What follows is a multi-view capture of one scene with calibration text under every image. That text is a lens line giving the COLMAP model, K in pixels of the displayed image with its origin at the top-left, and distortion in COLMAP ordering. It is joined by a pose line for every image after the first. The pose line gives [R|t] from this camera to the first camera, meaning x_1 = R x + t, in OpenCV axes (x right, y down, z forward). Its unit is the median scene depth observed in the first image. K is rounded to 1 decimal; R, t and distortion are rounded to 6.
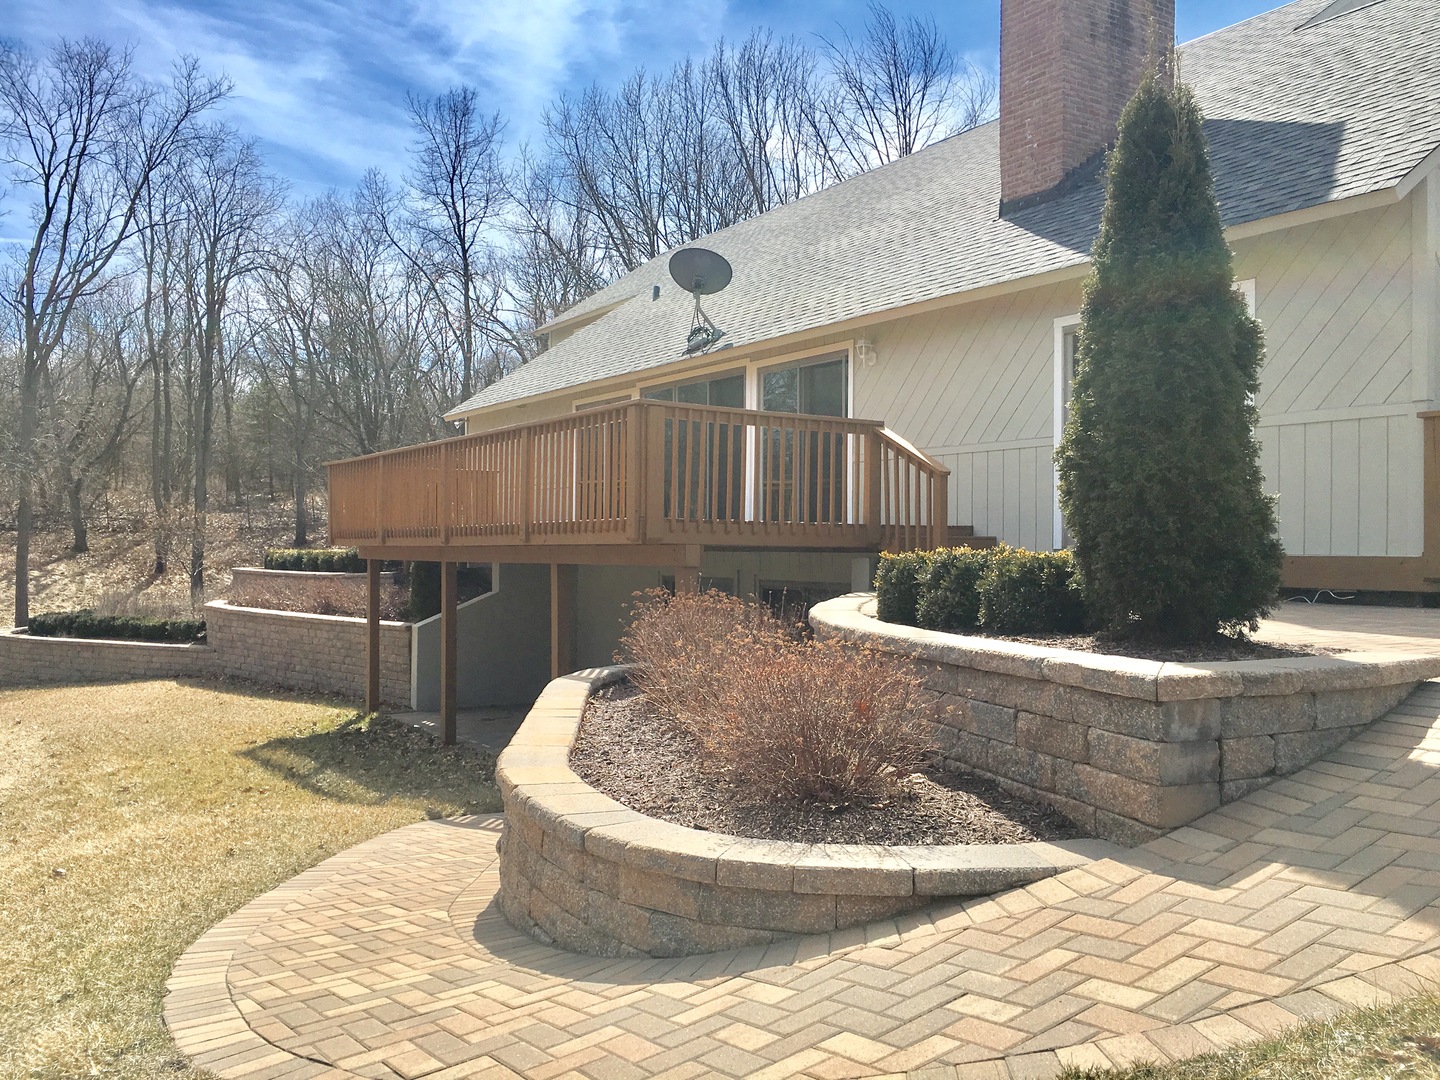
lens RADIAL K [[1230.5, 0, 726.5], [0, 1230.5, 531.4], [0, 0, 1]] dist [0.087633, -0.102895]
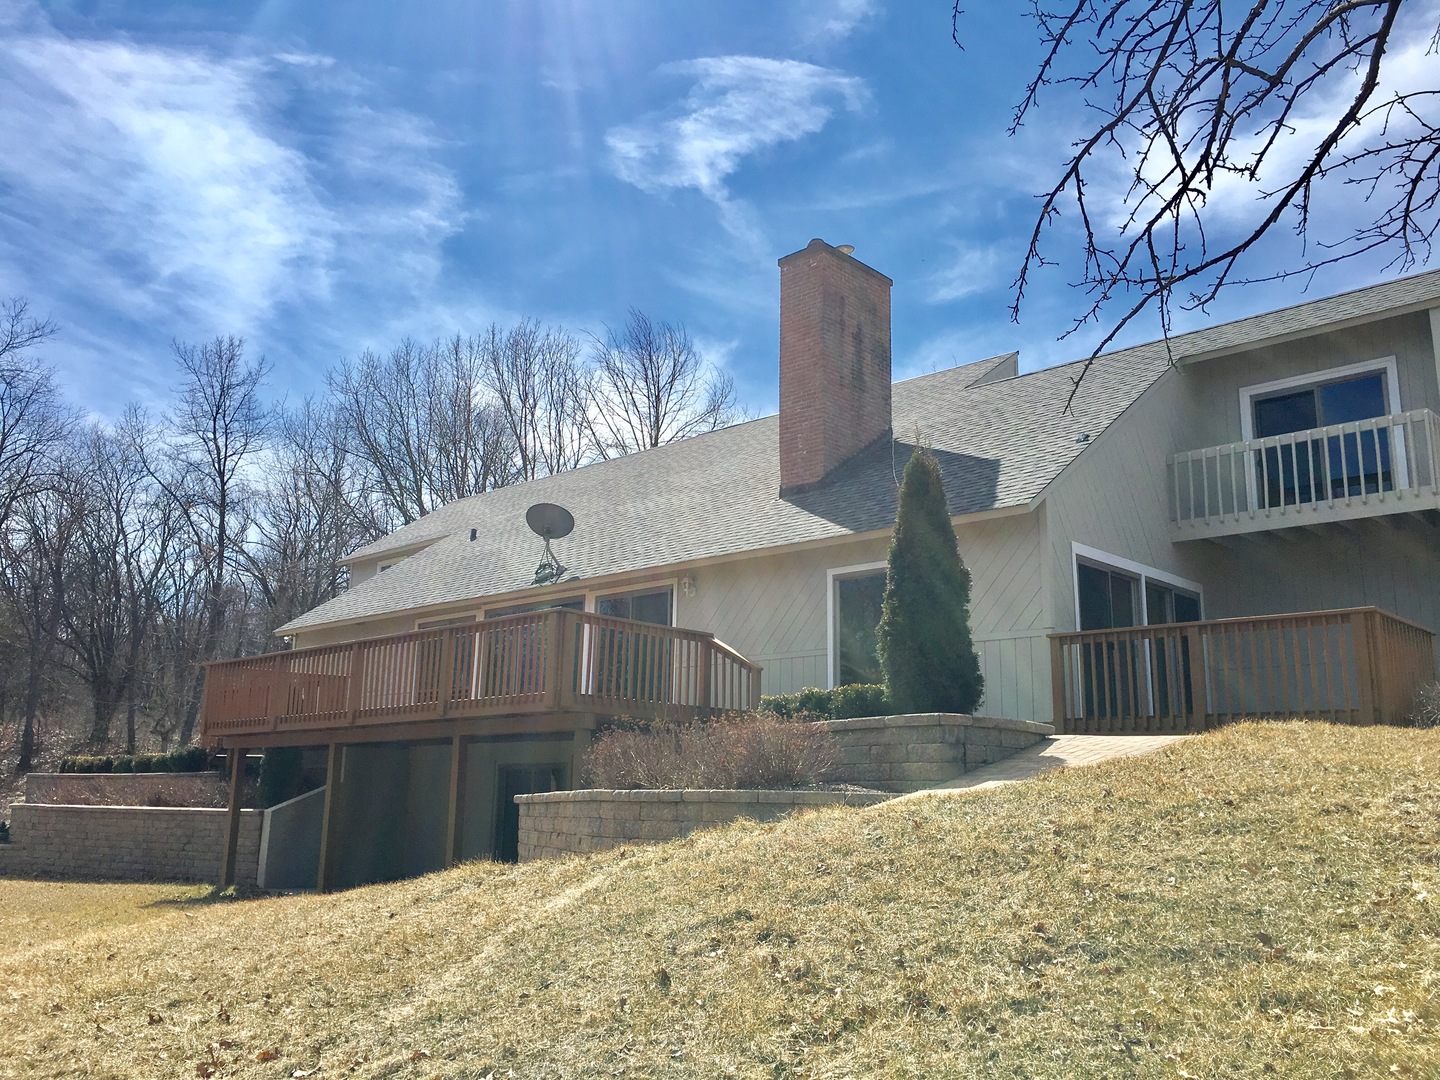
lens RADIAL K [[1230.5, 0, 726.5], [0, 1230.5, 531.4], [0, 0, 1]] dist [0.087633, -0.102895]
pose [[0.971515, 0.058844, 0.229556, -0.145666], [-0.011604, 0.979331, -0.201931, 0.062493], [-0.236694, 0.193515, 0.952118, -0.289064]]
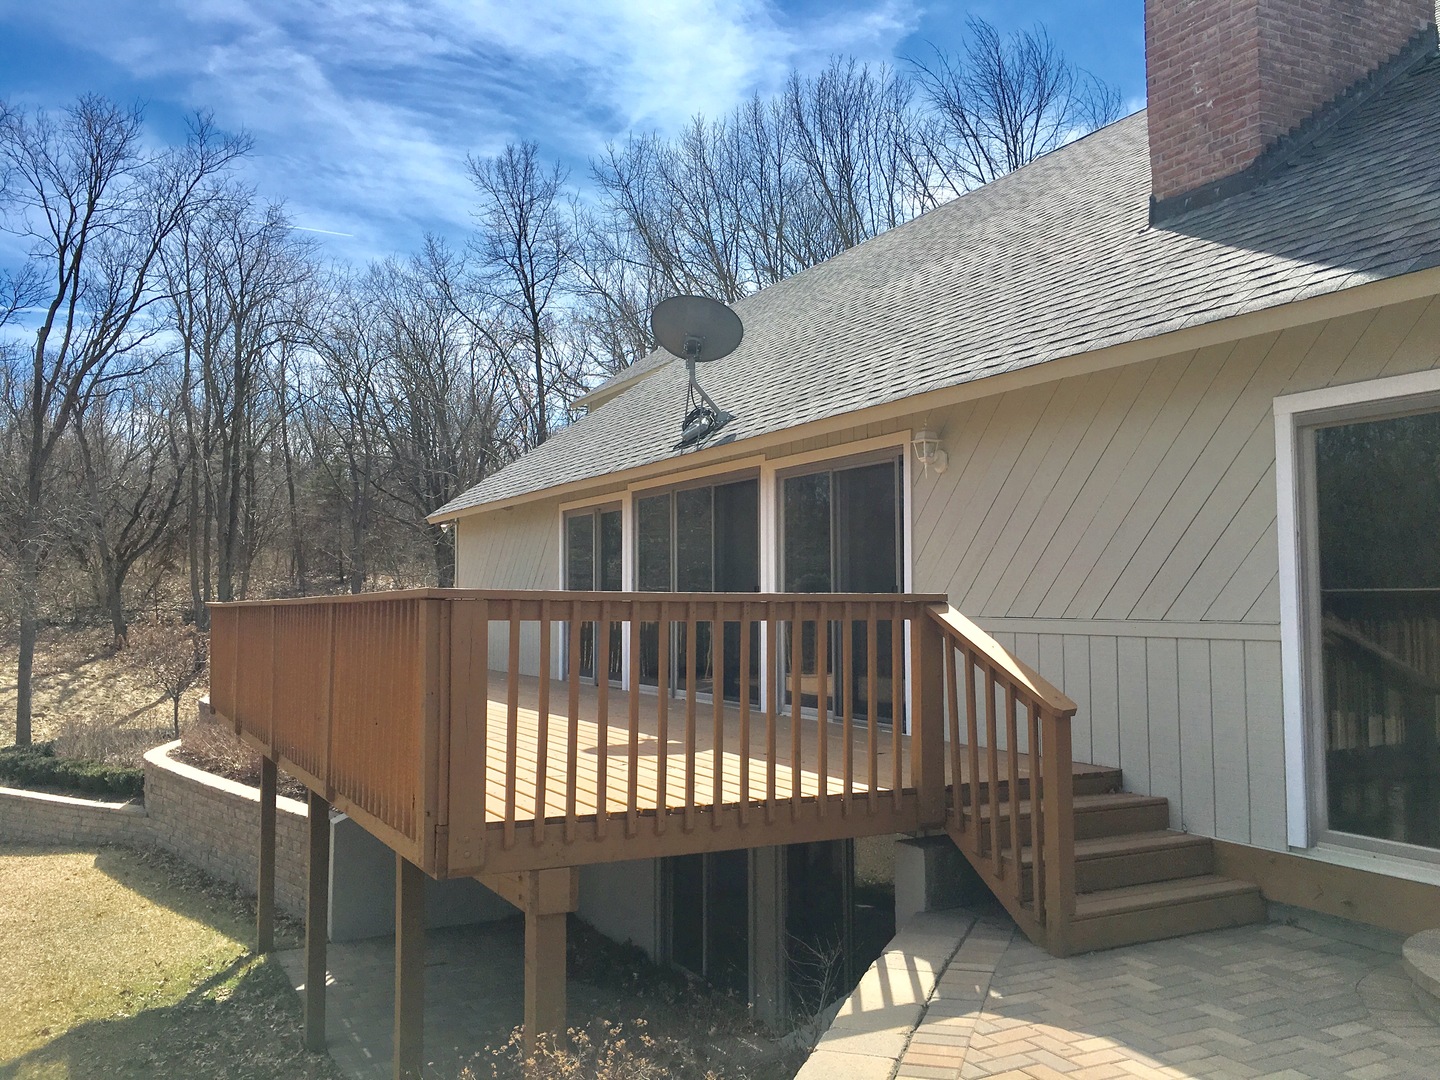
lens RADIAL K [[1223.3, 0, 721.3], [0, 1223.3, 541.8], [0, 0, 1]] dist [0.081649, -0.119289]
pose [[0.994583, -0.013962, -0.103000, 0.064732], [0.010320, 0.999305, -0.035807, -0.071466], [0.103428, 0.034550, 0.994037, 0.346751]]
